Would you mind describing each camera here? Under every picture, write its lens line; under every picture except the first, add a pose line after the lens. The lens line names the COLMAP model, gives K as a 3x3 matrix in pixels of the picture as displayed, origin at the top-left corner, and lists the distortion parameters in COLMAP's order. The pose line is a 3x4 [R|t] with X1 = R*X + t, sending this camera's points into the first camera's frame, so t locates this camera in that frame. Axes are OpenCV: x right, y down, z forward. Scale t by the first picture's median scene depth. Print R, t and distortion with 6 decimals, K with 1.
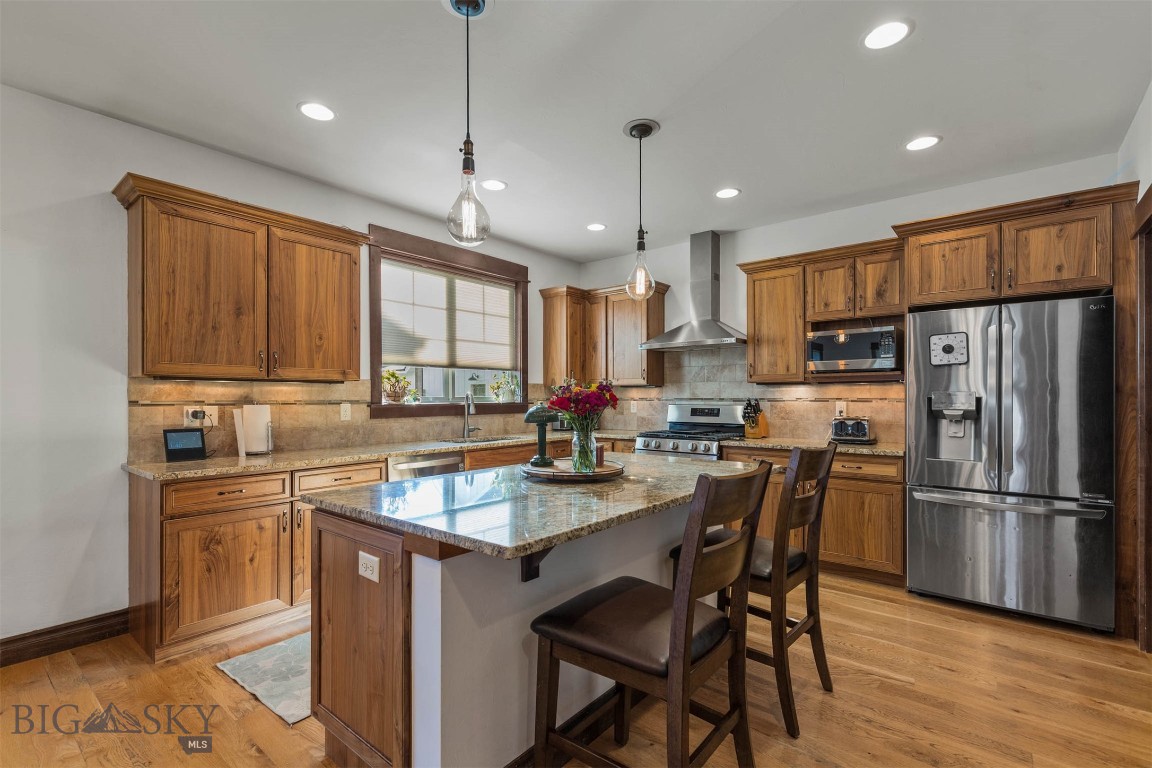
lens RADIAL K [[512.8, 0, 575.5], [0, 512.8, 395.2], [0, 0, 1]] dist [0.008256, -0.002019]
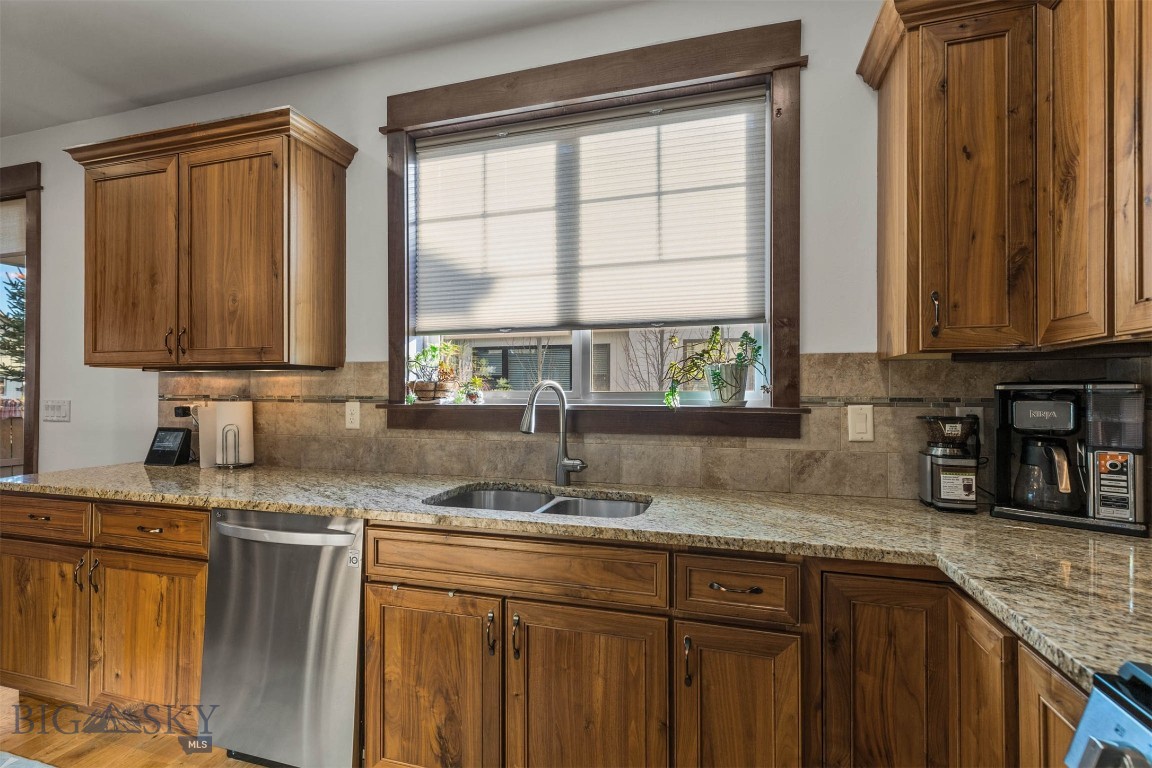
lens RADIAL K [[512.8, 0, 582.5], [0, 512.8, 389.4], [0, 0, 1]] dist [0.008256, -0.002019]
pose [[0.391381, -0.002344, -0.920226, 0.225027], [0.000200, 0.999997, -0.002462, 0.002797], [0.920229, 0.000779, 0.391380, 0.957838]]
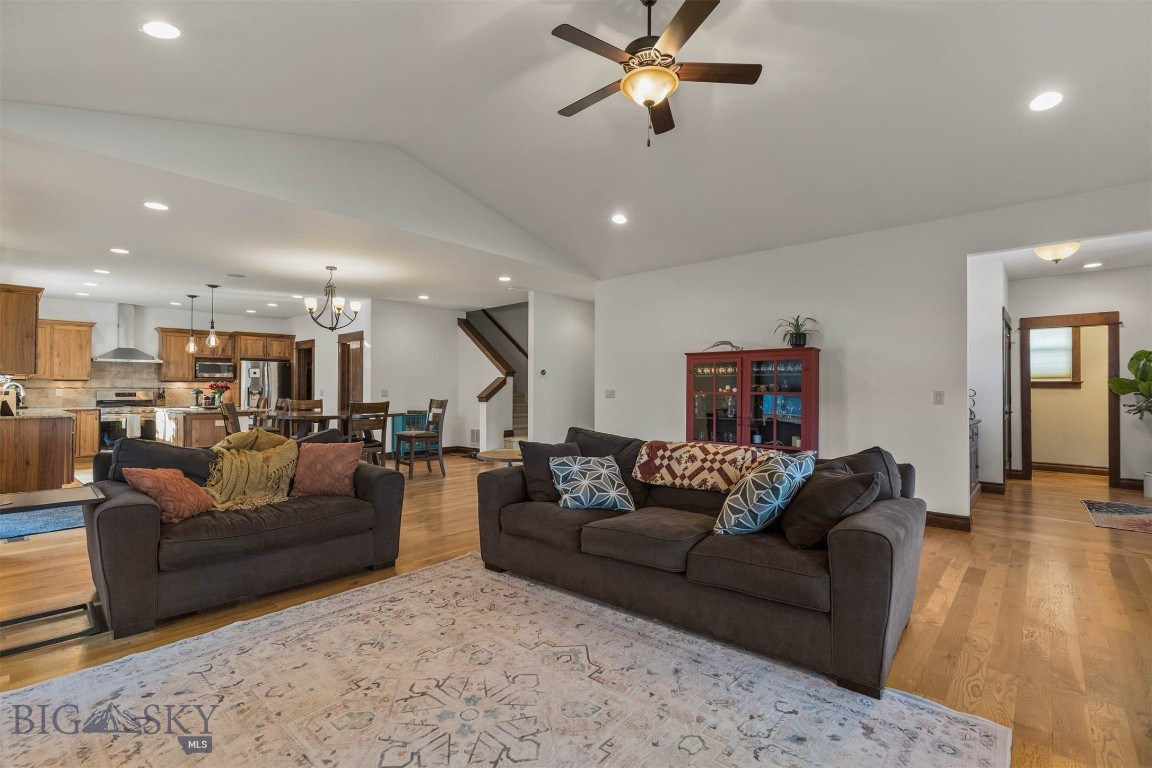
lens RADIAL K [[512.8, 0, 573.9], [0, 512.8, 379.7], [0, 0, 1]] dist [0.008256, -0.002019]
pose [[0.055720, 0.018570, 0.998274, -1.973073], [-0.005766, 0.999816, -0.018277, 0.002937], [-0.998430, -0.004738, 0.055817, -0.998944]]
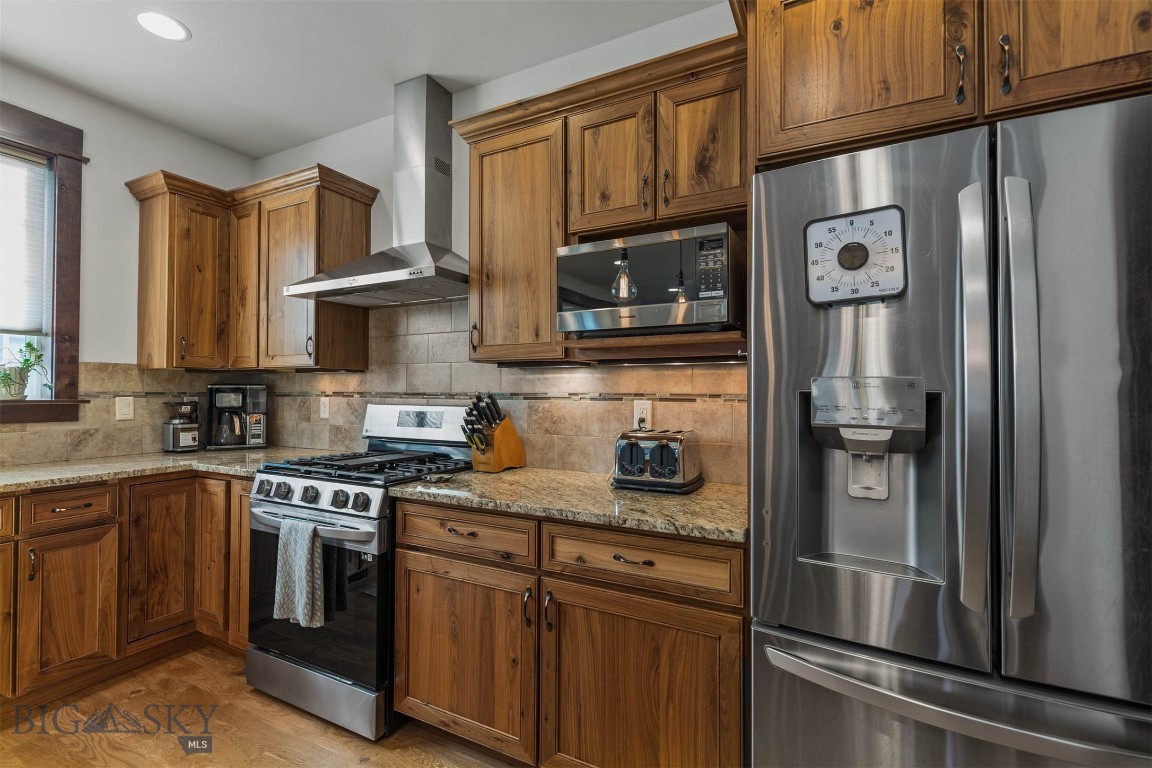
lens RADIAL K [[512.8, 0, 569.2], [0, 512.8, 382.8], [0, 0, 1]] dist [0.008256, -0.002019]
pose [[0.979793, 0.007929, 0.199858, 0.361858], [-0.005224, 0.999888, -0.014059, 0.002713], [-0.199947, 0.012730, 0.979724, 0.542927]]
